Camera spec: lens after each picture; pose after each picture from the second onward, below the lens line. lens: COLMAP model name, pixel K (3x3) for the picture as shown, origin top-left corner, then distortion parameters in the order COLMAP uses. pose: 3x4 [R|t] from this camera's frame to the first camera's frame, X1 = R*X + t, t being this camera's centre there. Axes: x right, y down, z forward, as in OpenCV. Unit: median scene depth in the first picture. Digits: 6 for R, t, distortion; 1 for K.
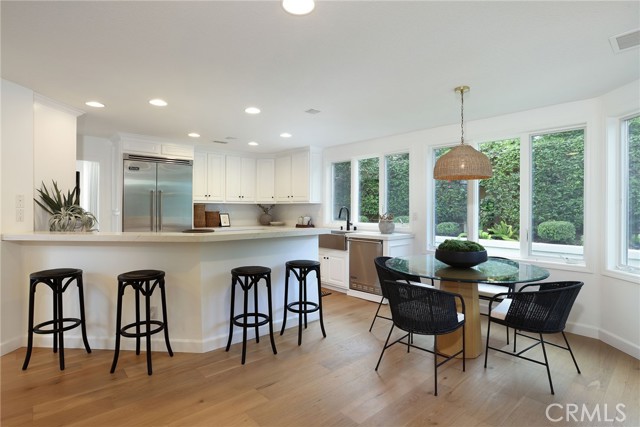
lens RADIAL K [[329.8, 0, 320.4], [0, 329.8, 211.5], [0, 0, 1]] dist [-0.000961, -0.000028]
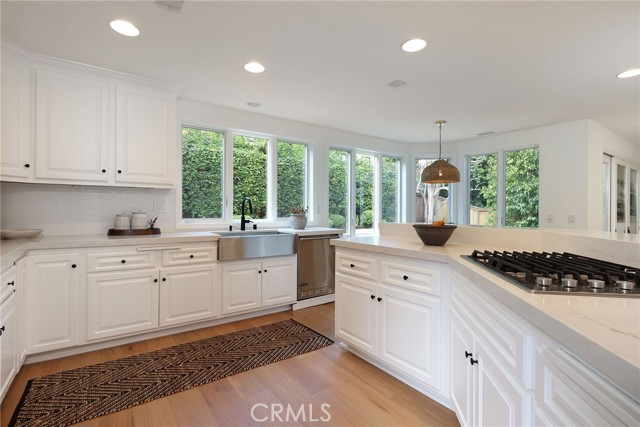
lens RADIAL K [[317.1, 0, 319.5], [0, 317.1, 211.8], [0, 0, 1]] dist [-0.020356, -0.000530]
pose [[0.110353, -0.006862, 0.993869, -0.579065], [0.000302, 0.999976, 0.006871, 0.011926], [-0.993892, -0.000458, 0.110352, 0.754156]]
